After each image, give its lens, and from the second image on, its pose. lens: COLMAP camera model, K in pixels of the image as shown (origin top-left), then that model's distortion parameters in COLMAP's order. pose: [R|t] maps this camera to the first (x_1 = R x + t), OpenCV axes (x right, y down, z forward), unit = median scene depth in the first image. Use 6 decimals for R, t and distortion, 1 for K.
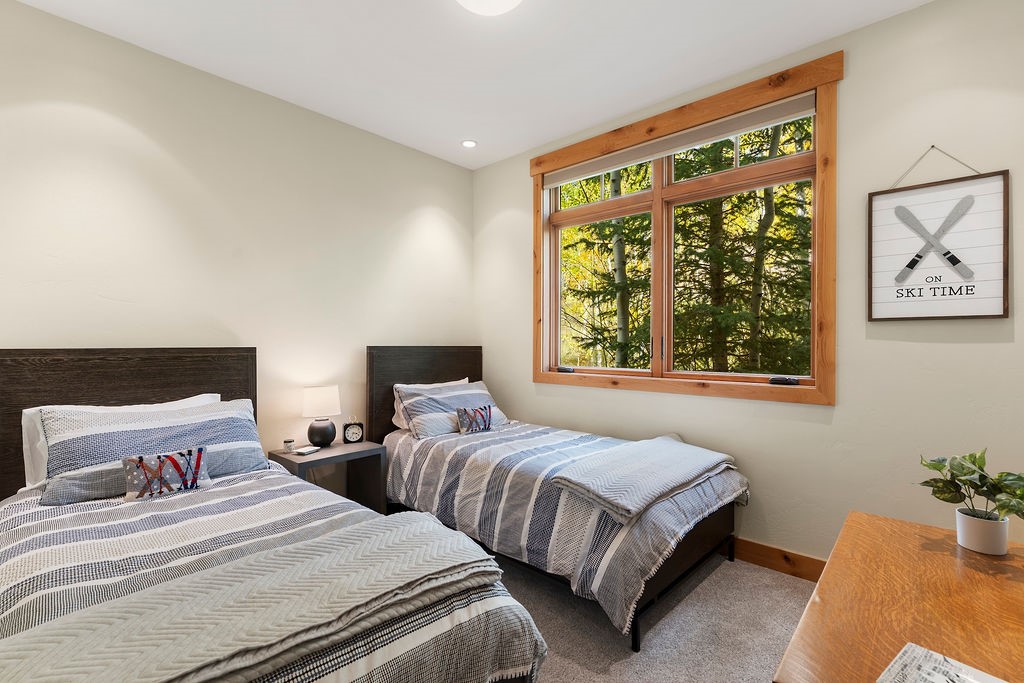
lens RADIAL K [[462.7, 0, 512.0], [0, 462.7, 341.5], [0, 0, 1]] dist [-0.000312, 0.000236]
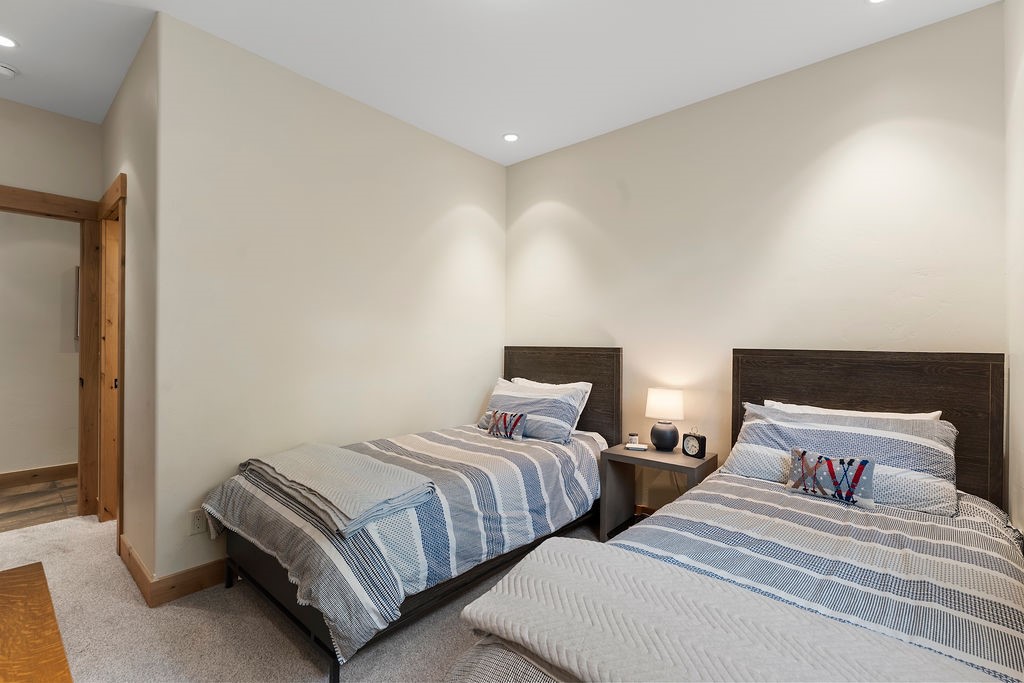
lens RADIAL K [[463.8, 0, 513.9], [0, 463.8, 331.0], [0, 0, 1]] dist [0.020084, 0.000030]
pose [[0.025733, -0.025847, -0.999335, 0.743193], [-0.005308, 0.999648, -0.025992, 0.002642], [0.999655, 0.005974, 0.025586, 0.853415]]
